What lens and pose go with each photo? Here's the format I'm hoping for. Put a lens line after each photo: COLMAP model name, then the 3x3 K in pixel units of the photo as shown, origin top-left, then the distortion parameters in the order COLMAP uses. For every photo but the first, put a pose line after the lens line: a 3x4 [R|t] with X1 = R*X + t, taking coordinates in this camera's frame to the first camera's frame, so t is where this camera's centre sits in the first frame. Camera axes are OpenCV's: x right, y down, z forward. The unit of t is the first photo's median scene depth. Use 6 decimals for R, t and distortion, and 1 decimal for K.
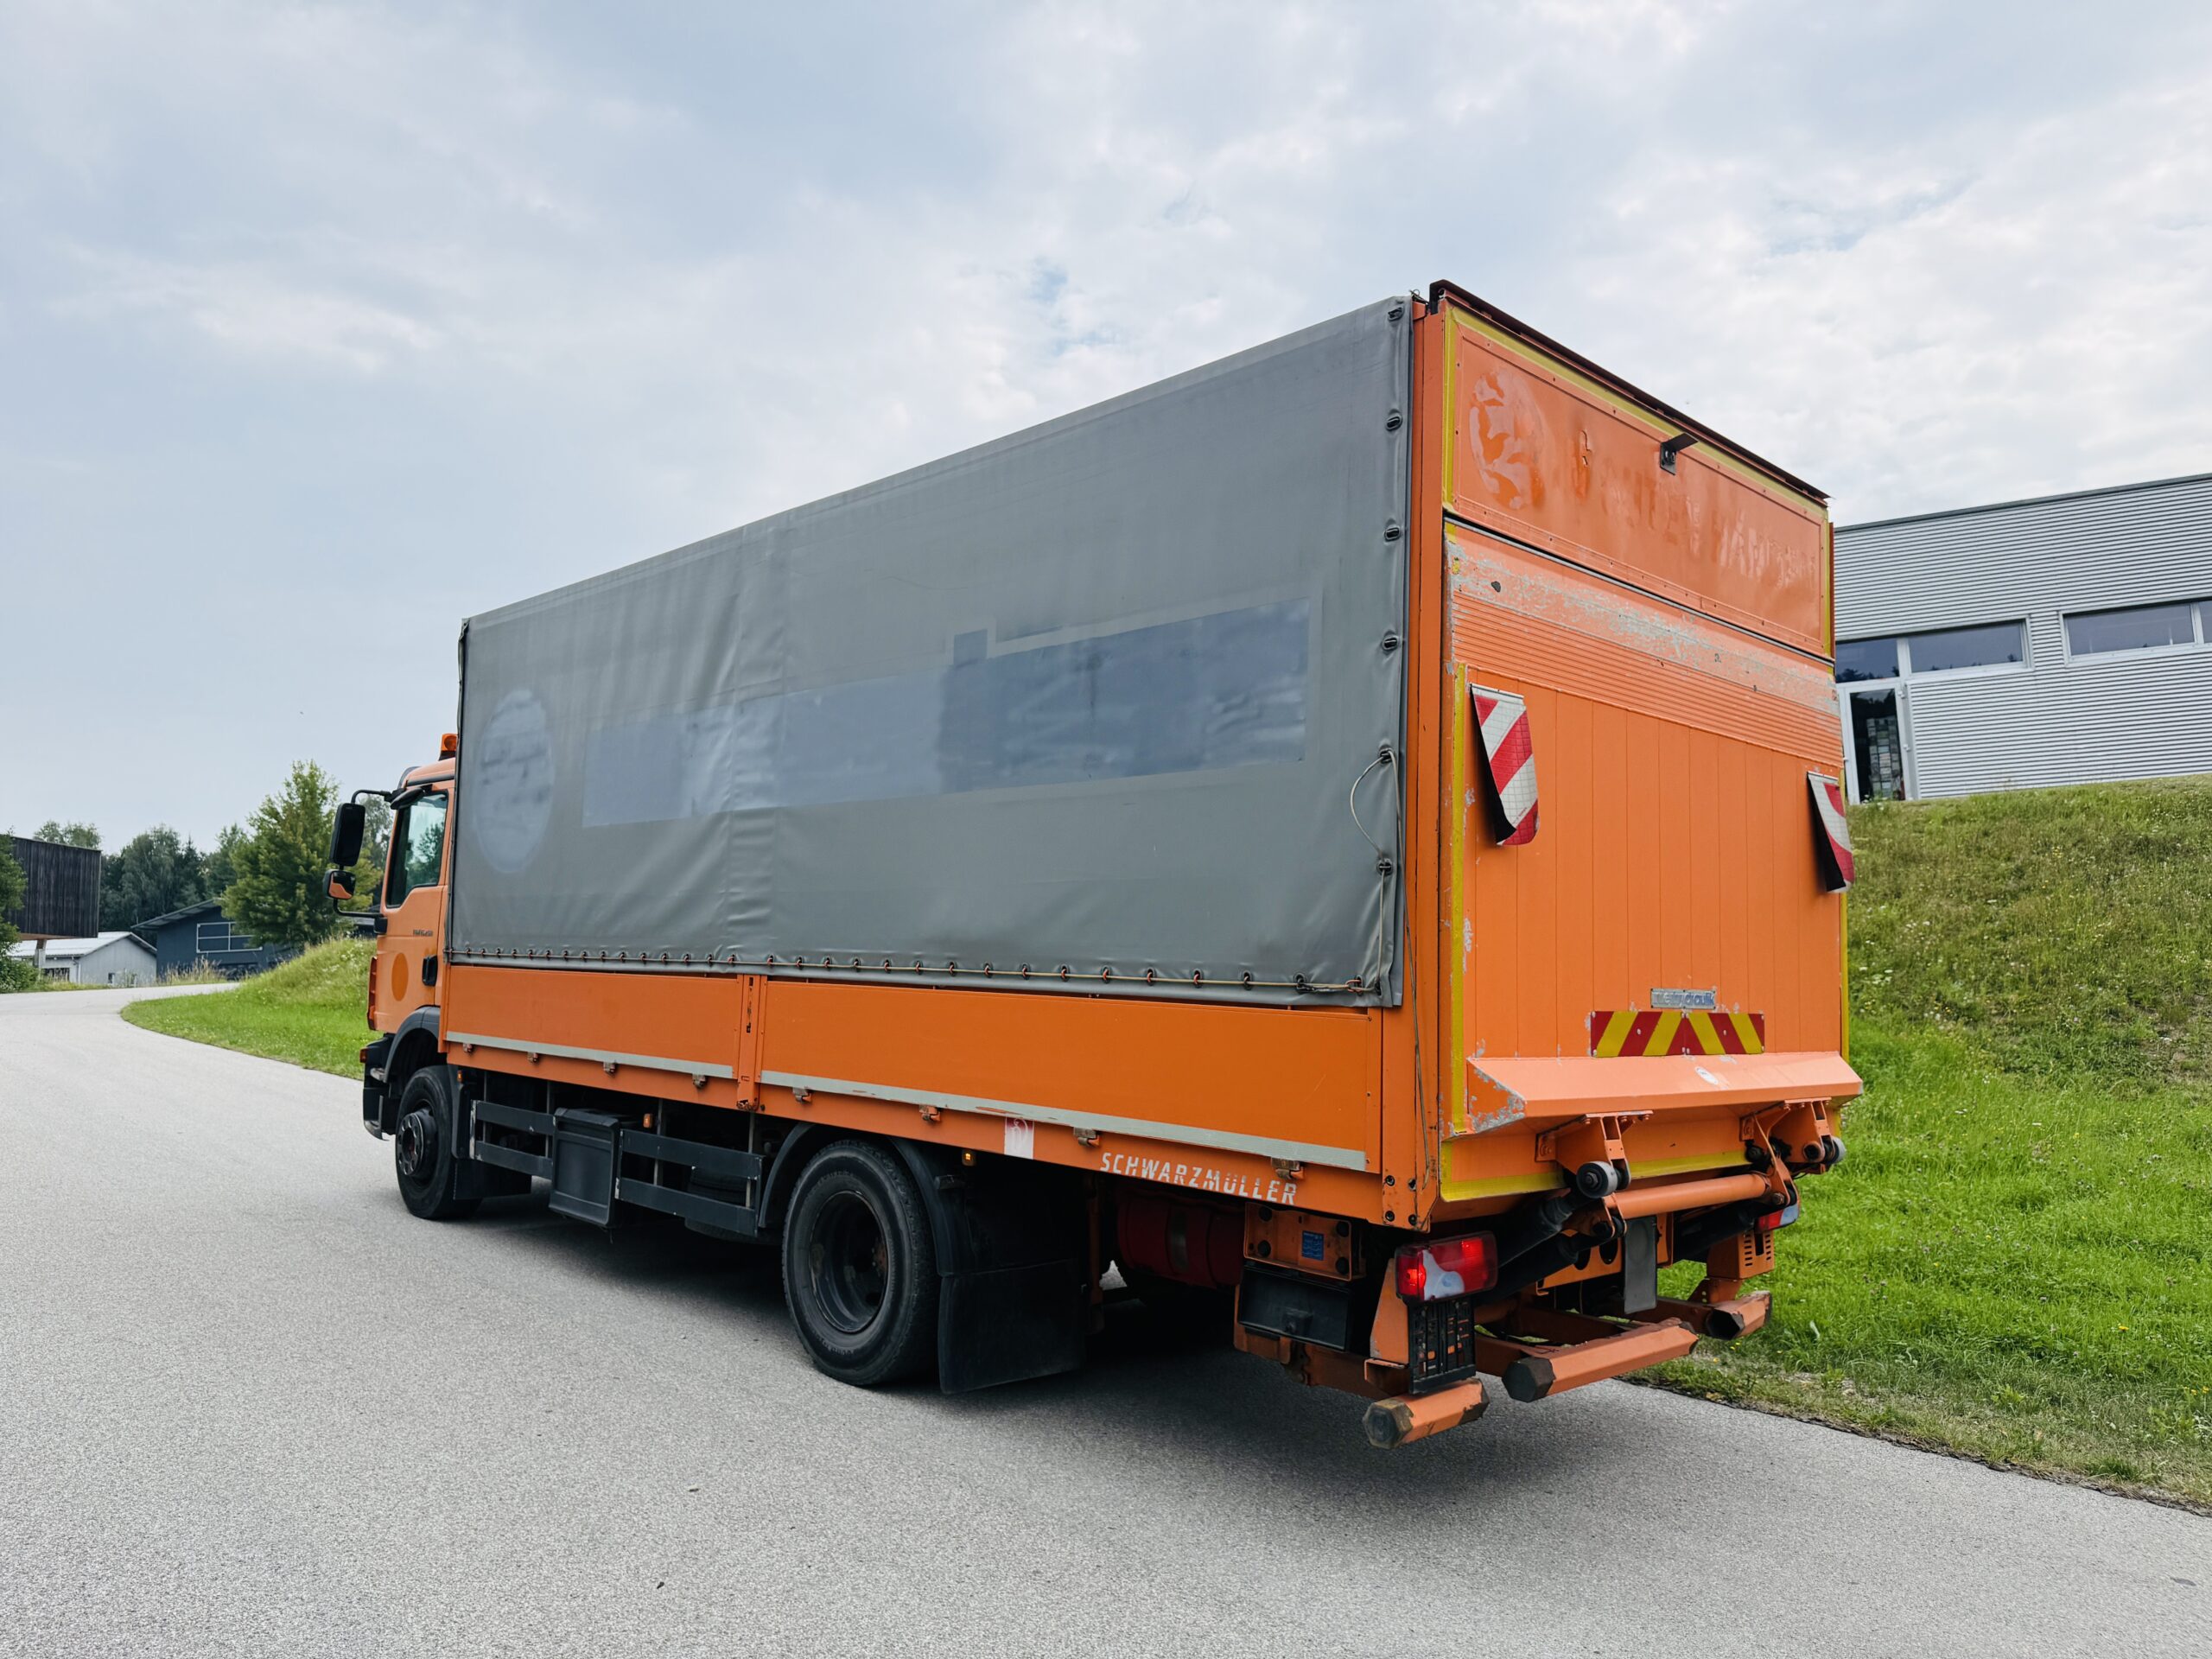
lens RADIAL K [[1527.9, 0, 1102.1], [0, 1527.9, 818.4], [0, 0, 1]] dist [0.142763, -0.229163]
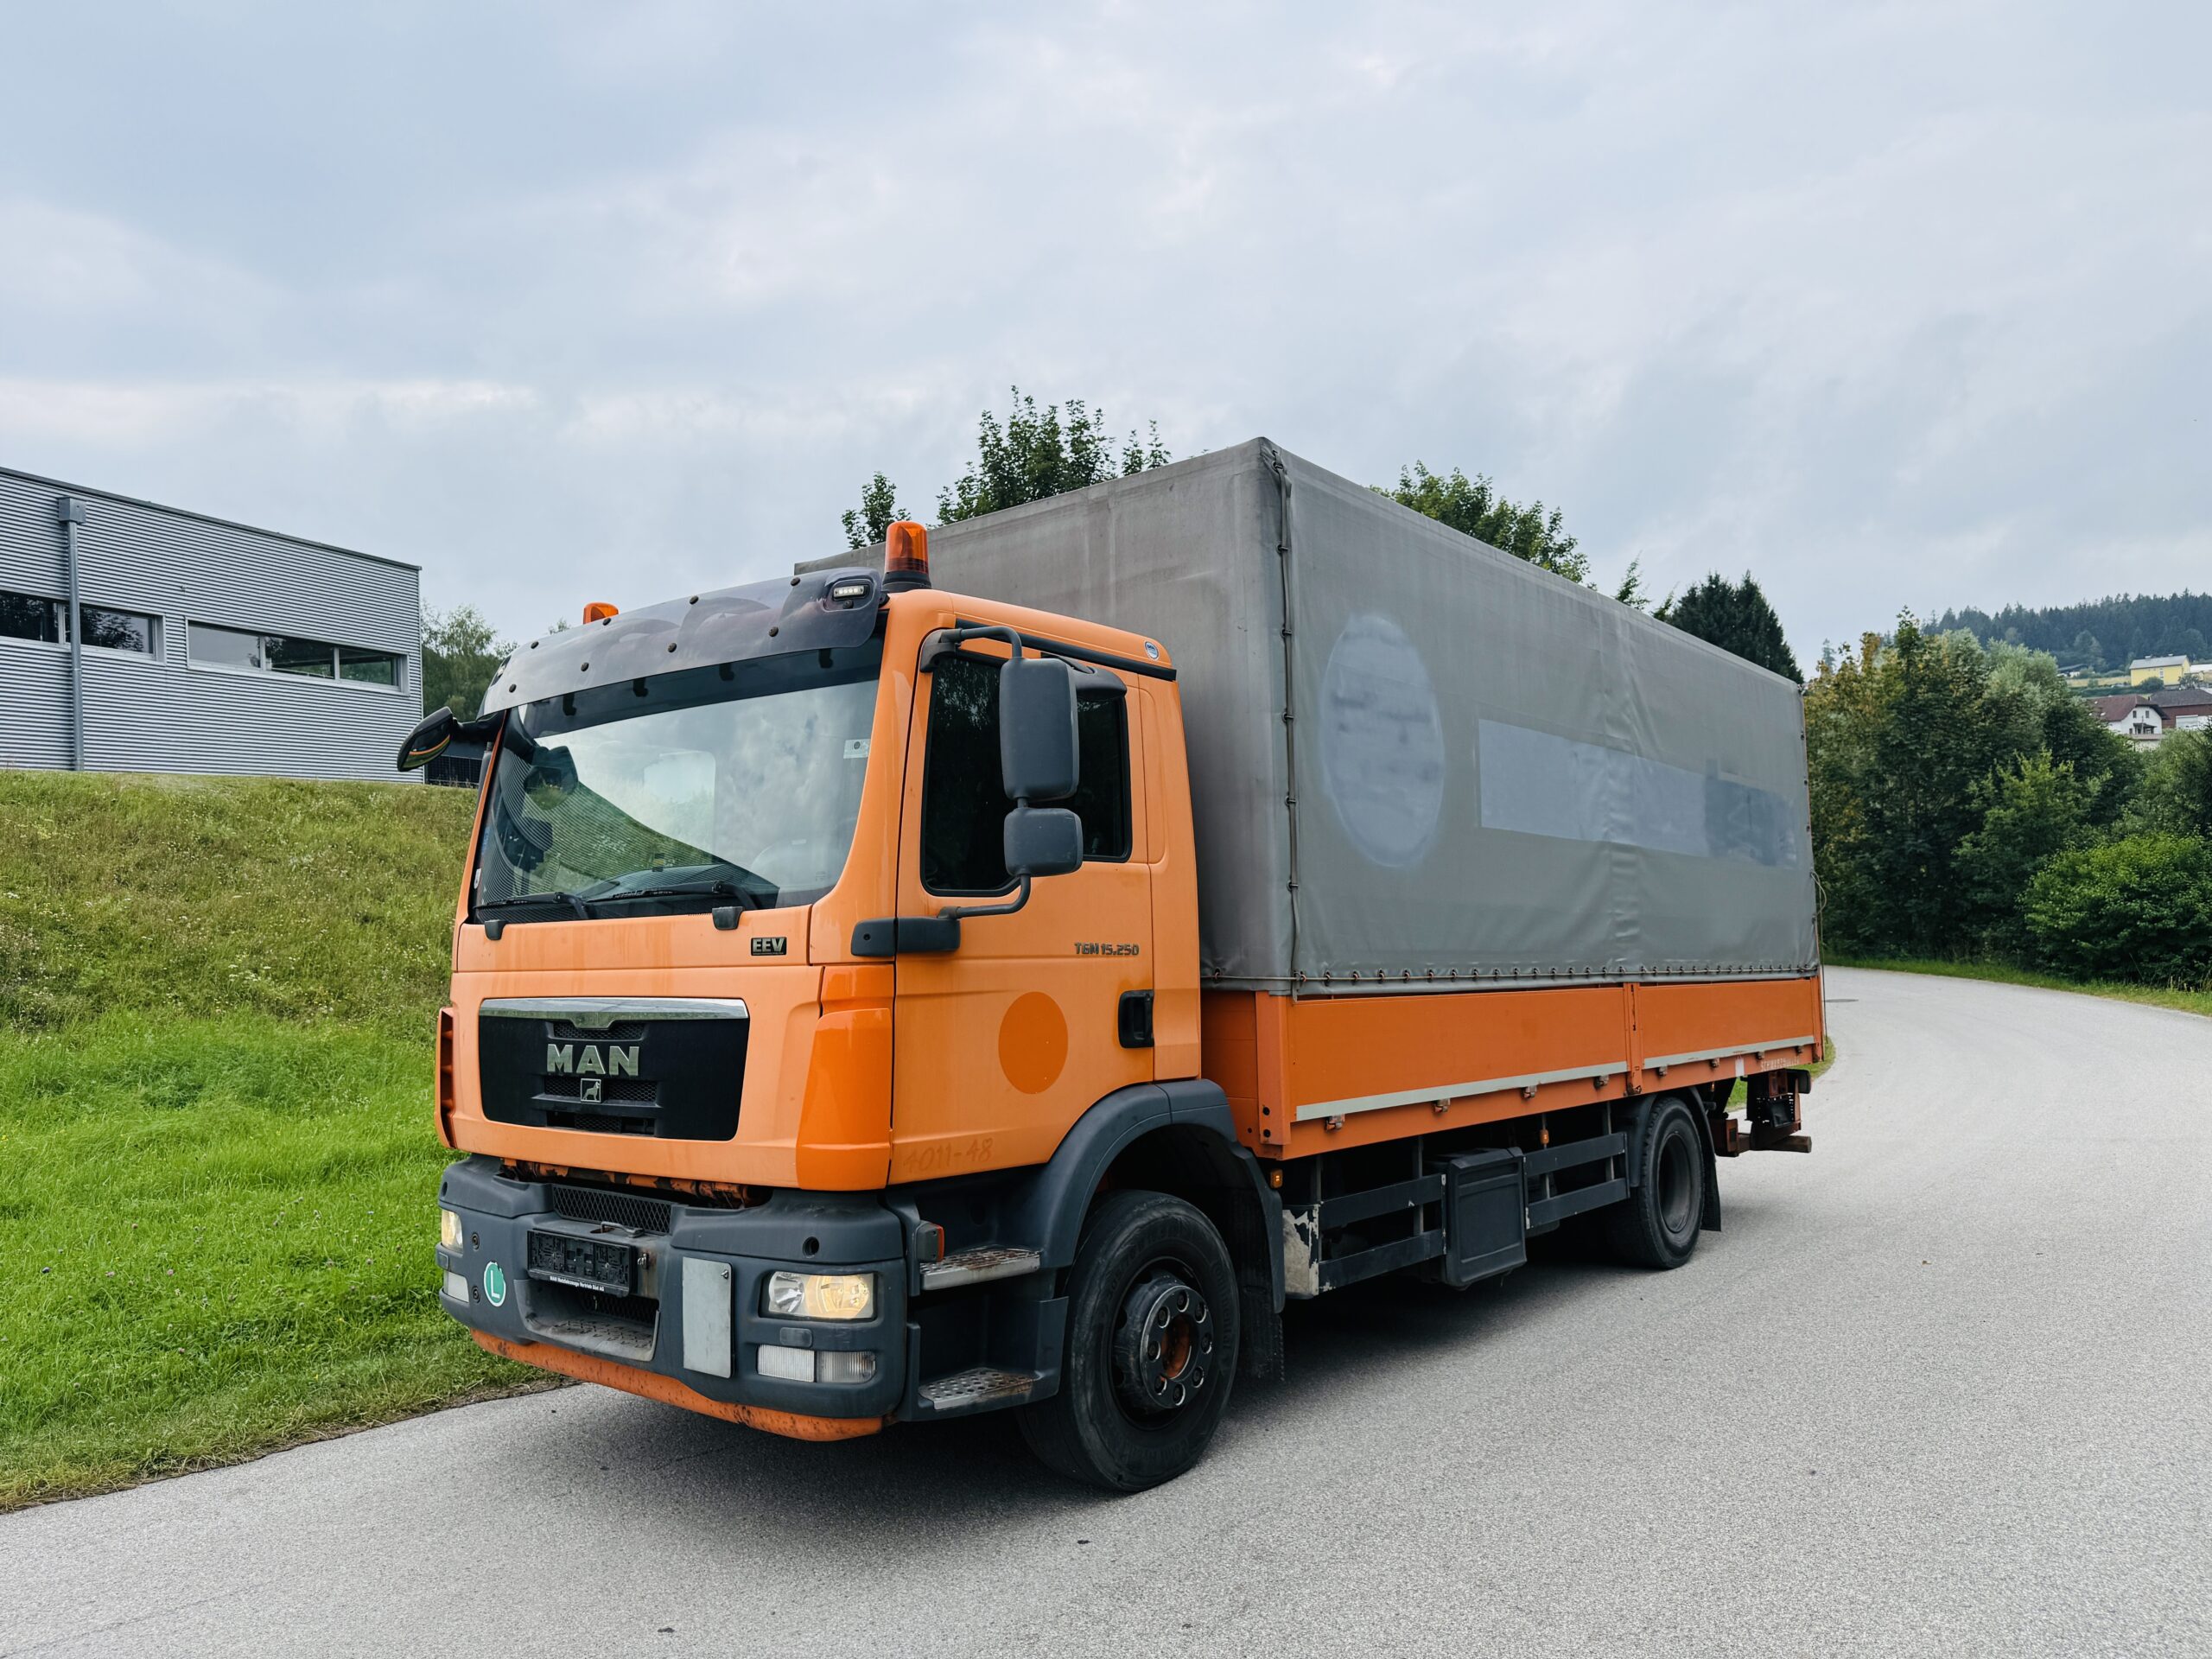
lens RADIAL K [[1527.9, 0, 1102.1], [0, 1527.9, 818.4], [0, 0, 1]] dist [0.142763, -0.229163]
pose [[-0.119490, 0.072168, 0.990209, -1.304024], [-0.078159, 0.993576, -0.081845, 0.099173], [-0.989754, -0.087173, -0.113082, 1.464006]]
